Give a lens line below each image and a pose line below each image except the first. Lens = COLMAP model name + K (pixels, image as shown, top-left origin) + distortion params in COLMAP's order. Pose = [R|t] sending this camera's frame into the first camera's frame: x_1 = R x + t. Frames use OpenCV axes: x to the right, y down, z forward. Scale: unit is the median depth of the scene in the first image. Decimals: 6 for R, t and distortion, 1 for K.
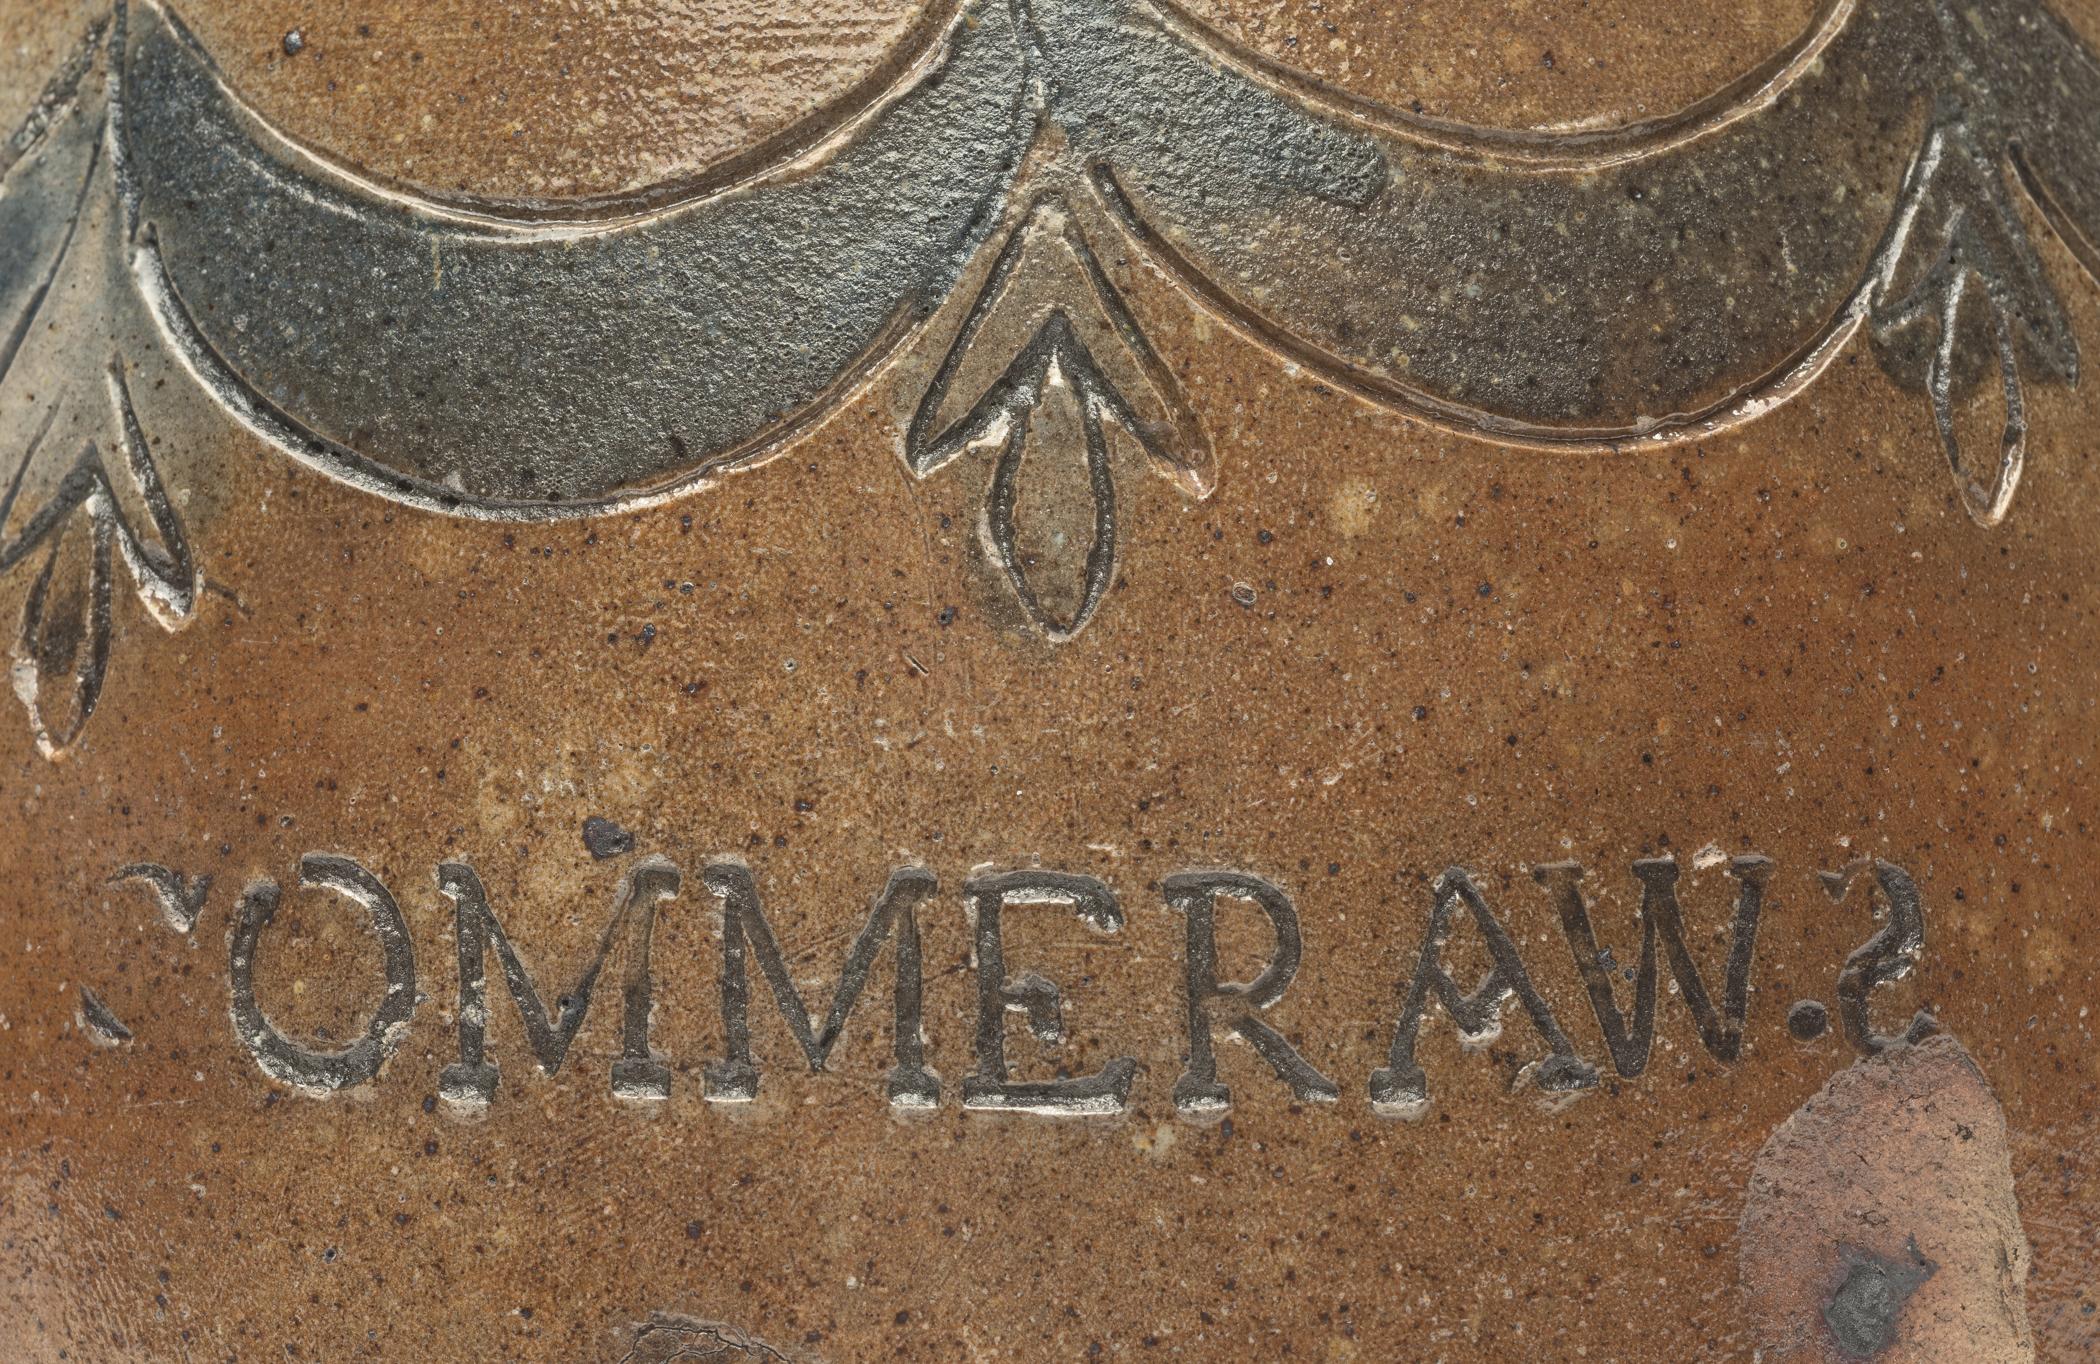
lens RADIAL K [[5353.3, 0, 1018.1], [0, 5353.3, 696.2], [0, 0, 1]] dist [-0.004126, 0.046023]
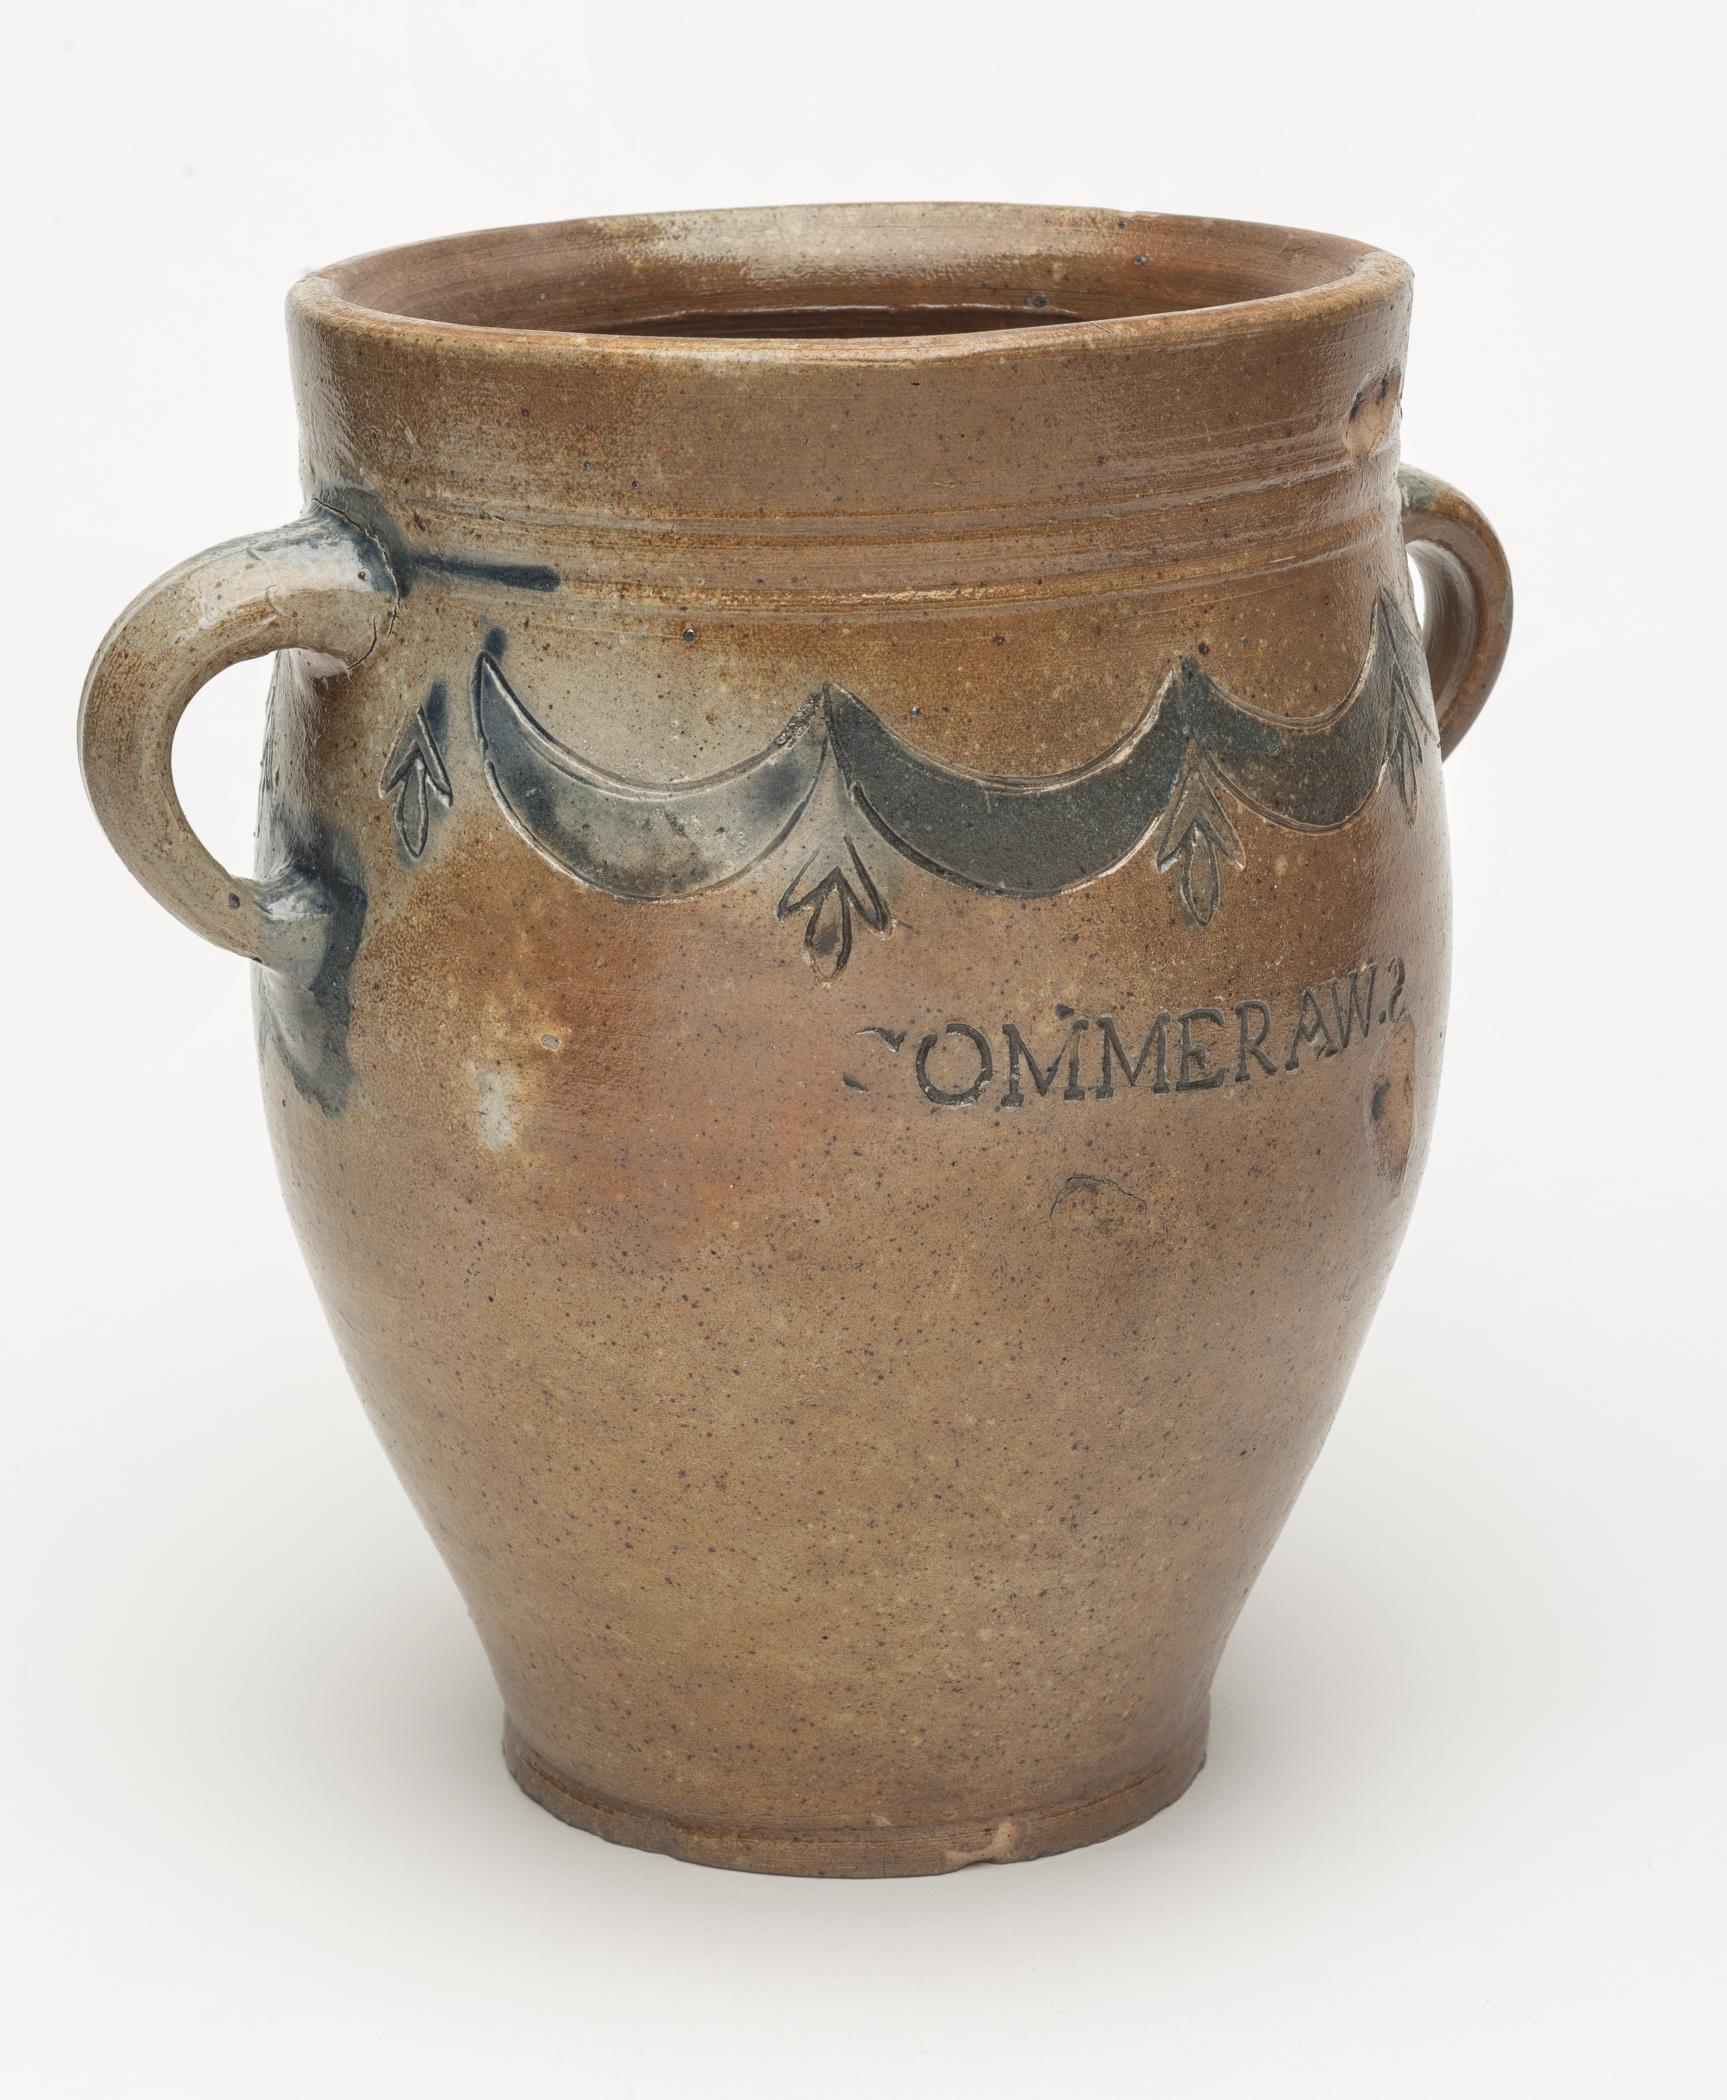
lens RADIAL K [[5179.6, 0, 831.8], [0, 5179.6, 1051.2], [0, 0, 1]] dist [0.020938, 0.122782]
pose [[0.844556, -0.123185, 0.521106, -1.556651], [-0.025889, 0.962647, 0.269520, -0.664413], [-0.534842, -0.241116, 0.809819, -1.099626]]
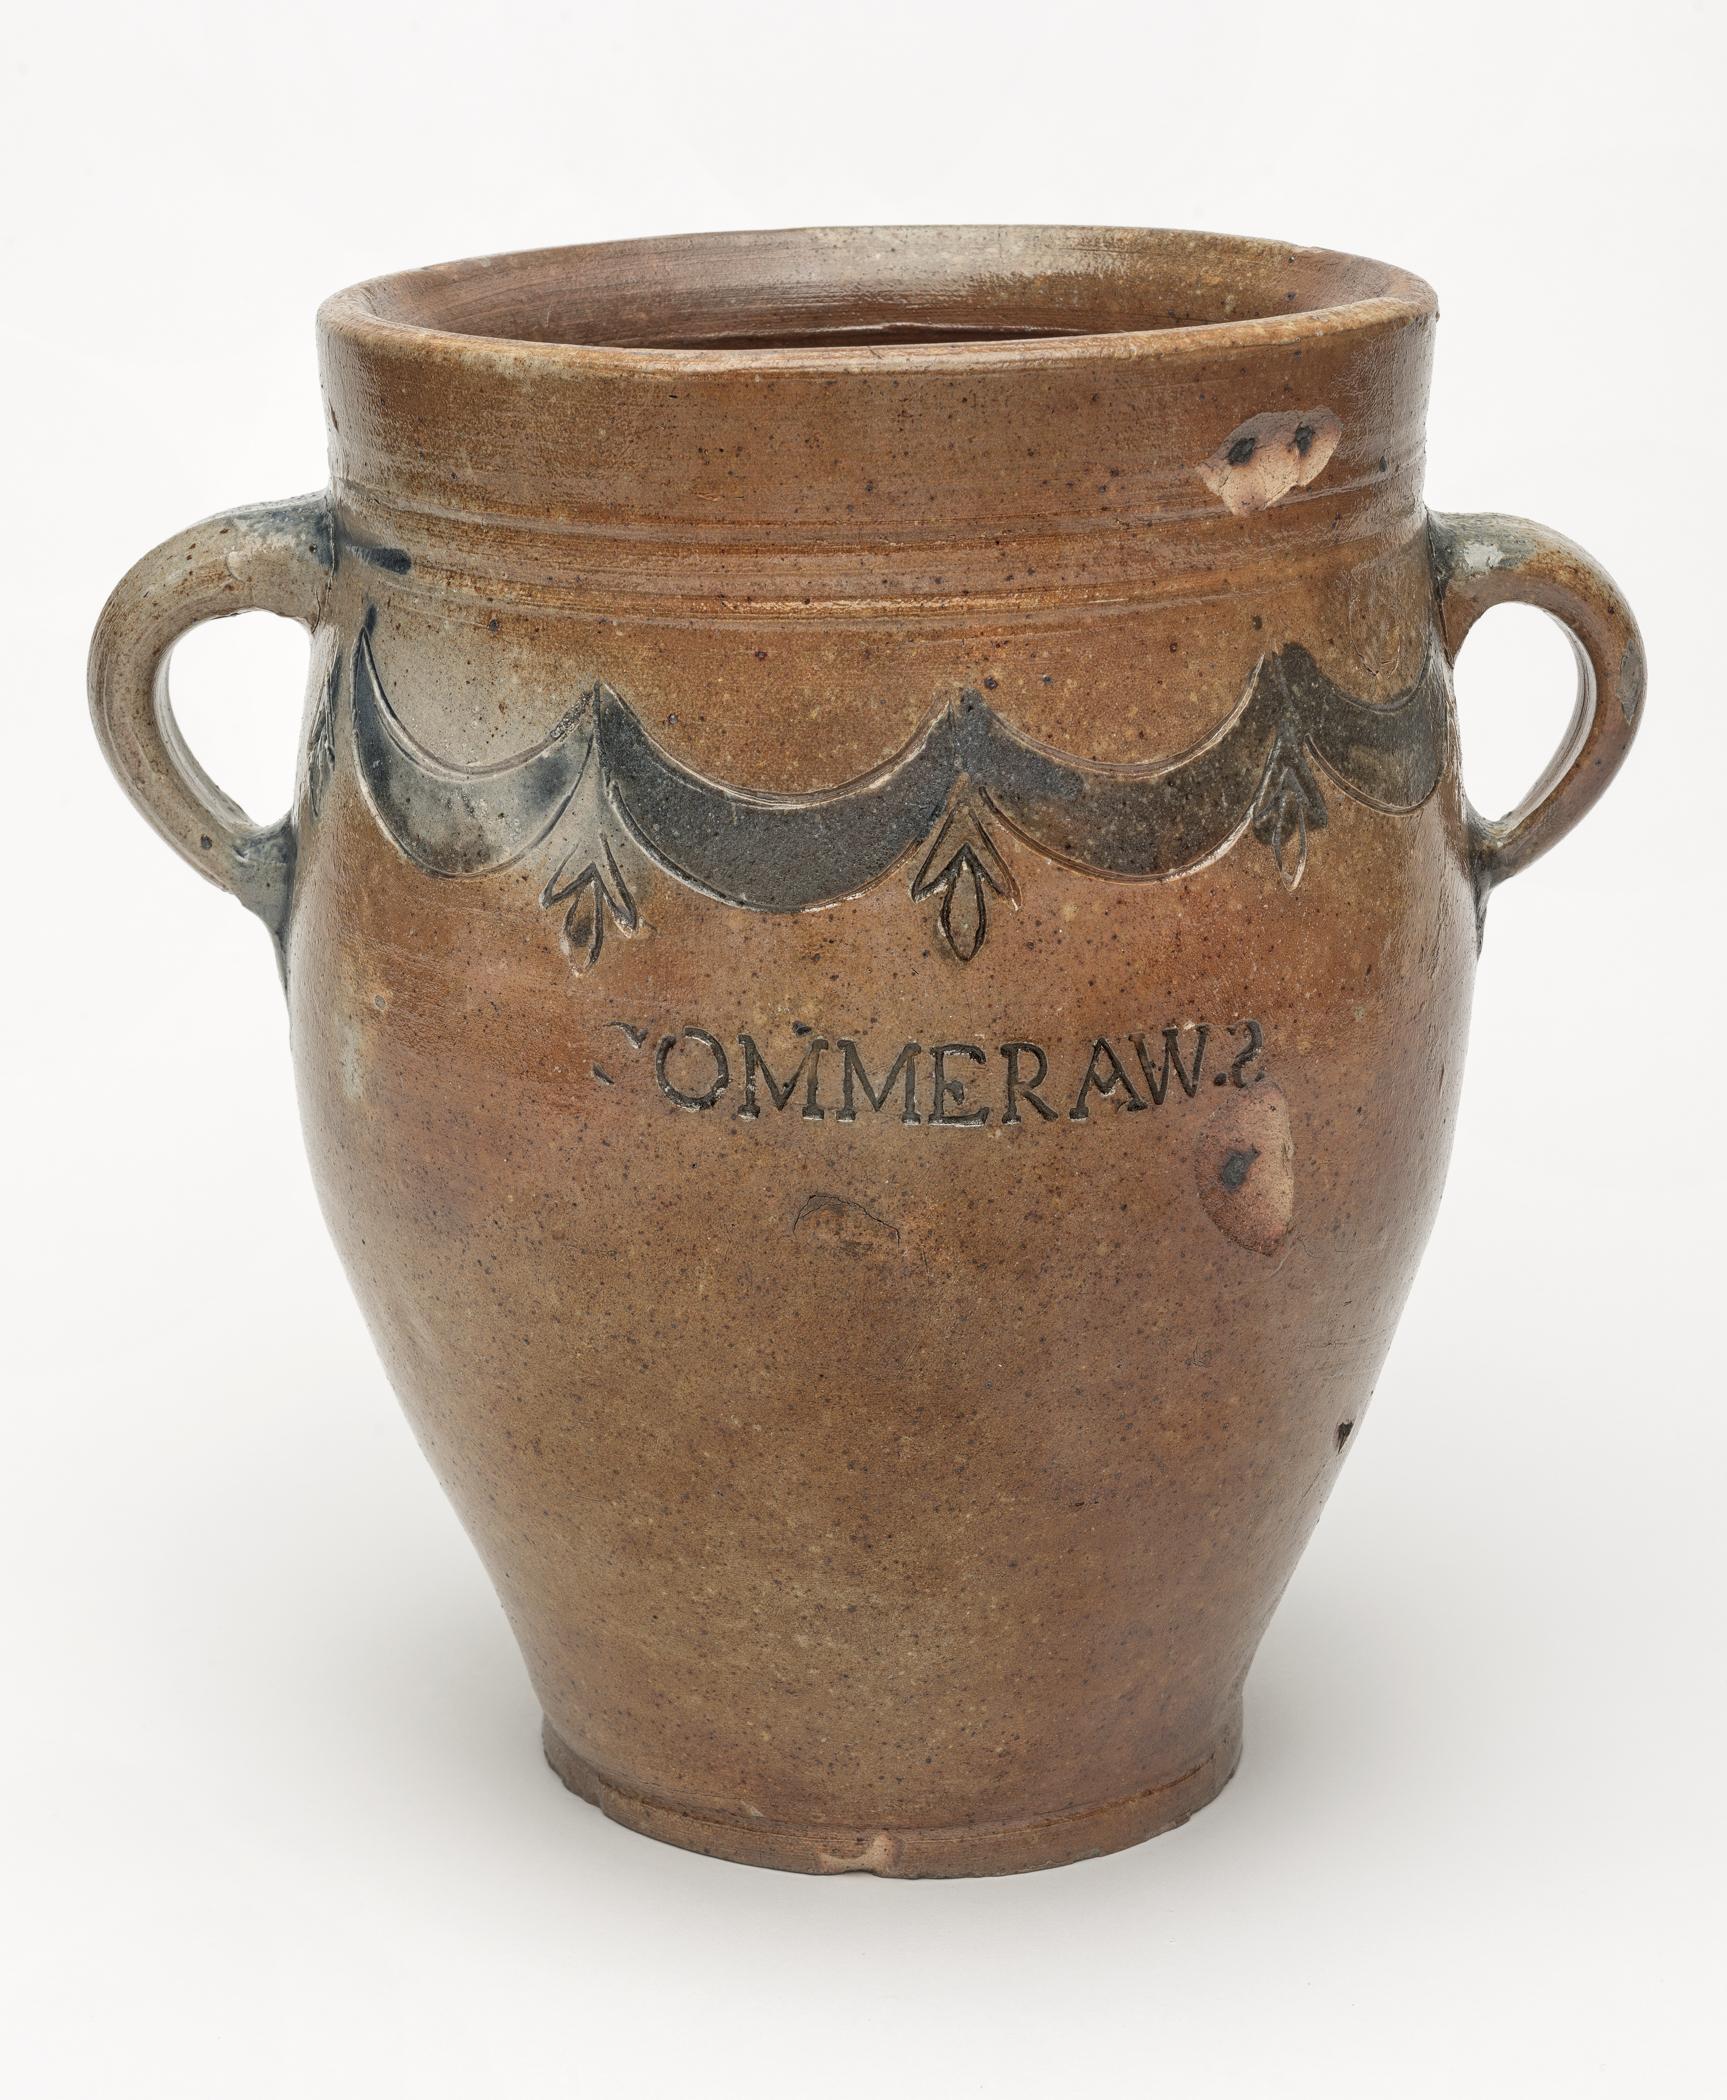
lens RADIAL K [[5068.2, 0, 748.2], [0, 5068.2, 1053.0], [0, 0, 1]] dist [0.049962, -0.083775]
pose [[0.995068, -0.010121, 0.098676, -0.360082], [-0.018162, 0.959375, 0.281548, -0.695177], [-0.097517, -0.281951, 0.954460, -1.503171]]
